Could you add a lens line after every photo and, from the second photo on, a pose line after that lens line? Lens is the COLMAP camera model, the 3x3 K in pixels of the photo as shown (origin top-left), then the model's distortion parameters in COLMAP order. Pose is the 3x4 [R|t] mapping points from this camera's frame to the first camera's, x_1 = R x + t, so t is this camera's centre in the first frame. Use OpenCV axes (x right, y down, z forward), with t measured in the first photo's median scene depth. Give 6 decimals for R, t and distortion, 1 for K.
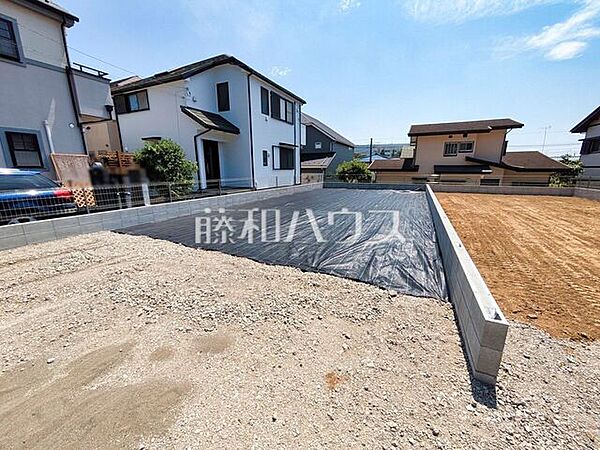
lens RADIAL K [[236.8, 0, 301.5], [0, 236.8, 223.9], [0, 0, 1]] dist [-0.001157, 0.000961]
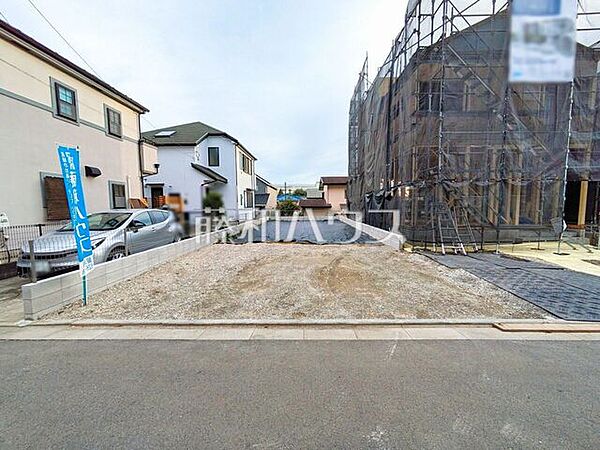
lens RADIAL K [[236.8, 0, 302.1], [0, 236.8, 224.1], [0, 0, 1]] dist [-0.001157, 0.000961]
pose [[0.912948, -0.037700, 0.406330, -0.438710], [0.098806, 0.986517, -0.130468, 0.083258], [-0.395933, 0.159258, 0.904364, -0.390488]]
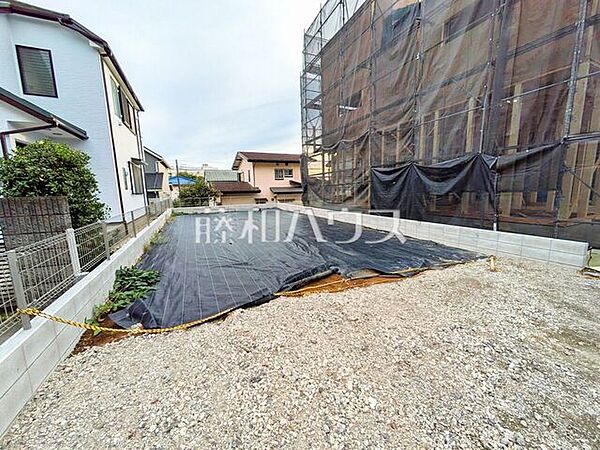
lens RADIAL K [[236.8, 0, 302.7], [0, 236.8, 223.8], [0, 0, 1]] dist [-0.001157, 0.000961]
pose [[0.636232, -0.125982, 0.761142, -0.405961], [0.196656, 0.980470, -0.002099, -0.052056], [-0.746013, 0.151018, 0.648582, 0.211623]]
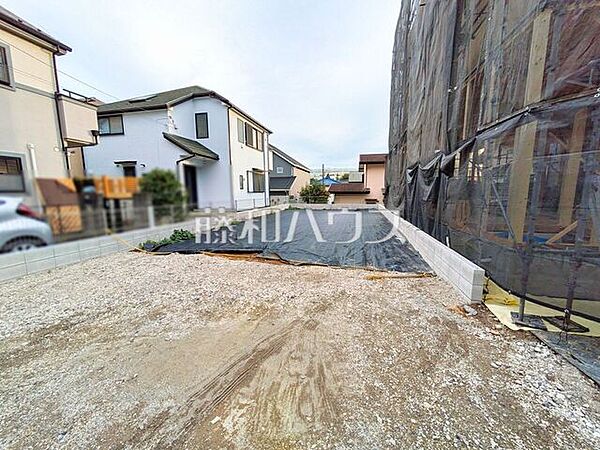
lens RADIAL K [[236.8, 0, 301.1], [0, 236.8, 224.5], [0, 0, 1]] dist [-0.001157, 0.000961]
pose [[0.978229, -0.032532, 0.204963, -0.128382], [0.050815, 0.995120, -0.084578, 0.017734], [-0.201212, 0.093152, 0.975109, -0.082283]]
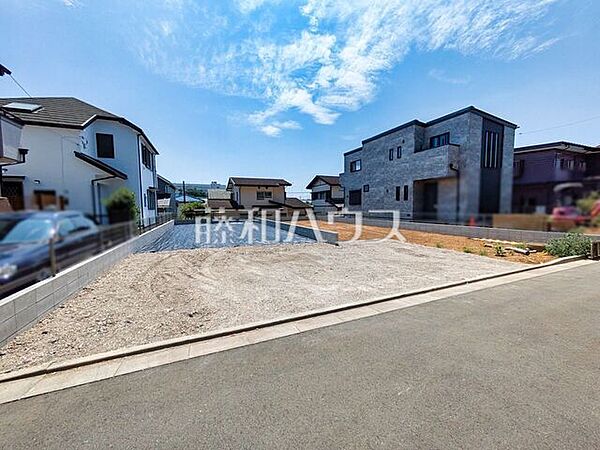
lens RADIAL K [[236.8, 0, 302.1], [0, 236.8, 225.2], [0, 0, 1]] dist [-0.001157, 0.000961]
pose [[0.662558, -0.064572, 0.746223, -0.573148], [0.177986, 0.981313, -0.073116, 0.068899], [-0.727557, 0.181261, 0.661669, -0.324637]]
